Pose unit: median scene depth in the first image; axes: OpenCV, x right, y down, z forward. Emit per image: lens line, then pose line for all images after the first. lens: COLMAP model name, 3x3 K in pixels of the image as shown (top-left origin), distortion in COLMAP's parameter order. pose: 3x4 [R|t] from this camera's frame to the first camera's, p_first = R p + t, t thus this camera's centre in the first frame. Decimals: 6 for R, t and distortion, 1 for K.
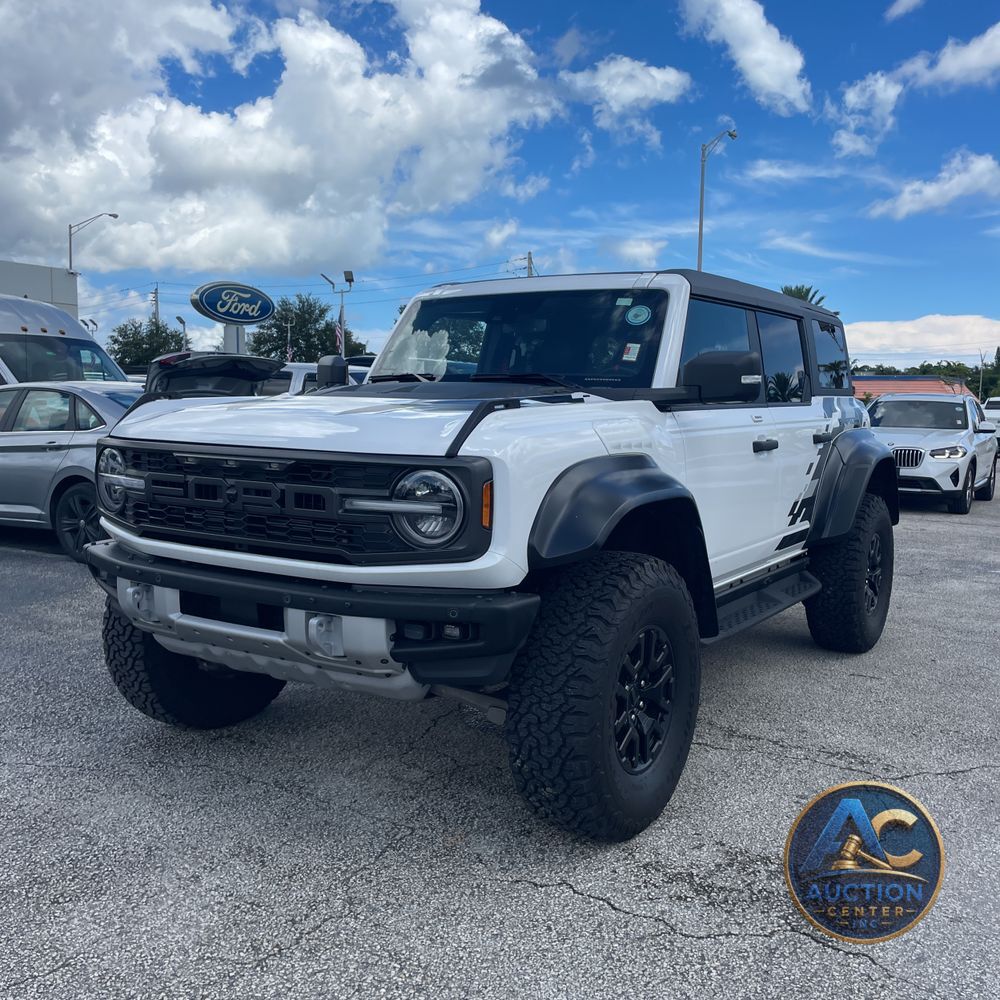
lens RADIAL K [[1014.9, 0, 518.5], [0, 1014.9, 506.6], [0, 0, 1]] dist [0.038591, 0.000000]
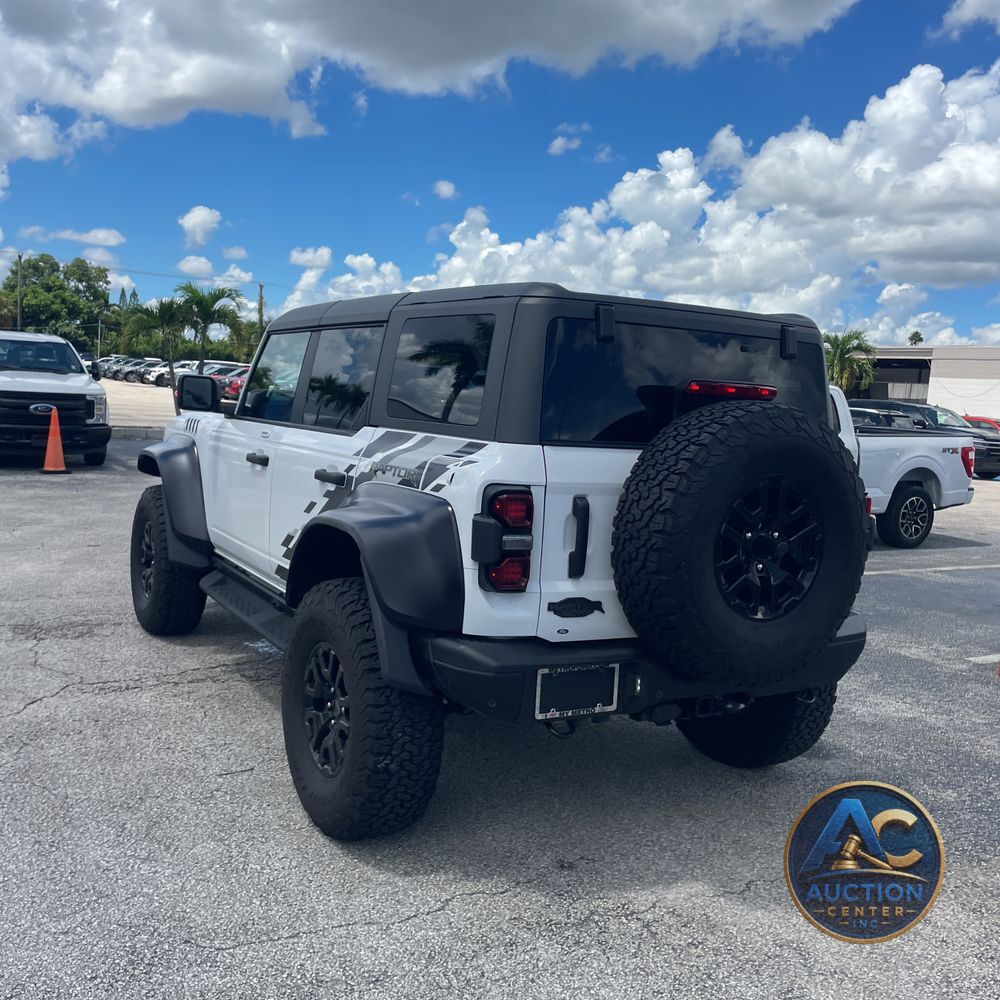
lens RADIAL K [[1014.9, 0, 493.2], [0, 1014.9, 475.3], [0, 0, 1]] dist [0.038591, 0.000000]
pose [[-0.460982, 0.028251, -0.886960, 1.210225], [-0.160979, 0.980248, 0.114889, -0.231834], [0.872686, 0.195744, -0.447329, 1.902492]]
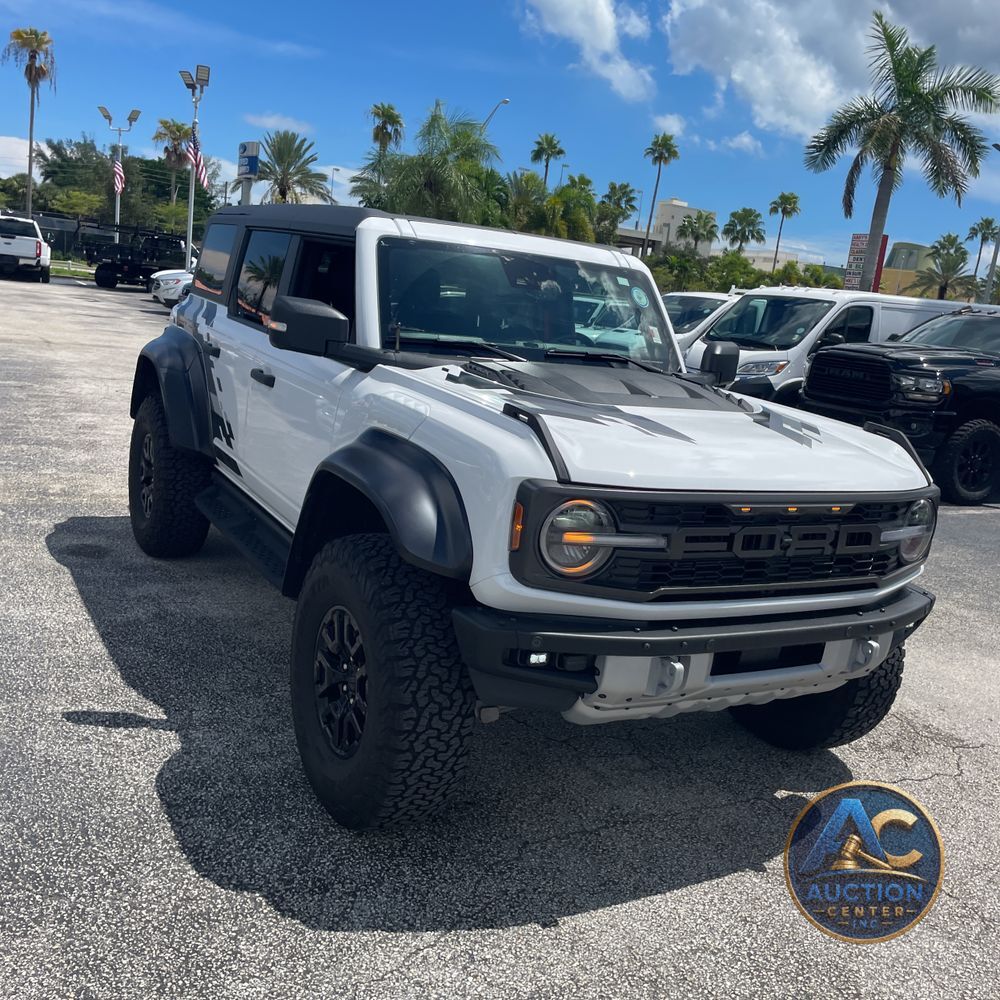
lens RADIAL K [[1014.9, 0, 515.1], [0, 1014.9, 484.7], [0, 0, 1]] dist [0.038591, 0.000000]
pose [[0.458600, -0.134409, 0.878419, -0.948265], [-0.020679, 0.986613, 0.161761, -0.165577], [-0.888402, -0.092349, 0.449681, 0.612946]]
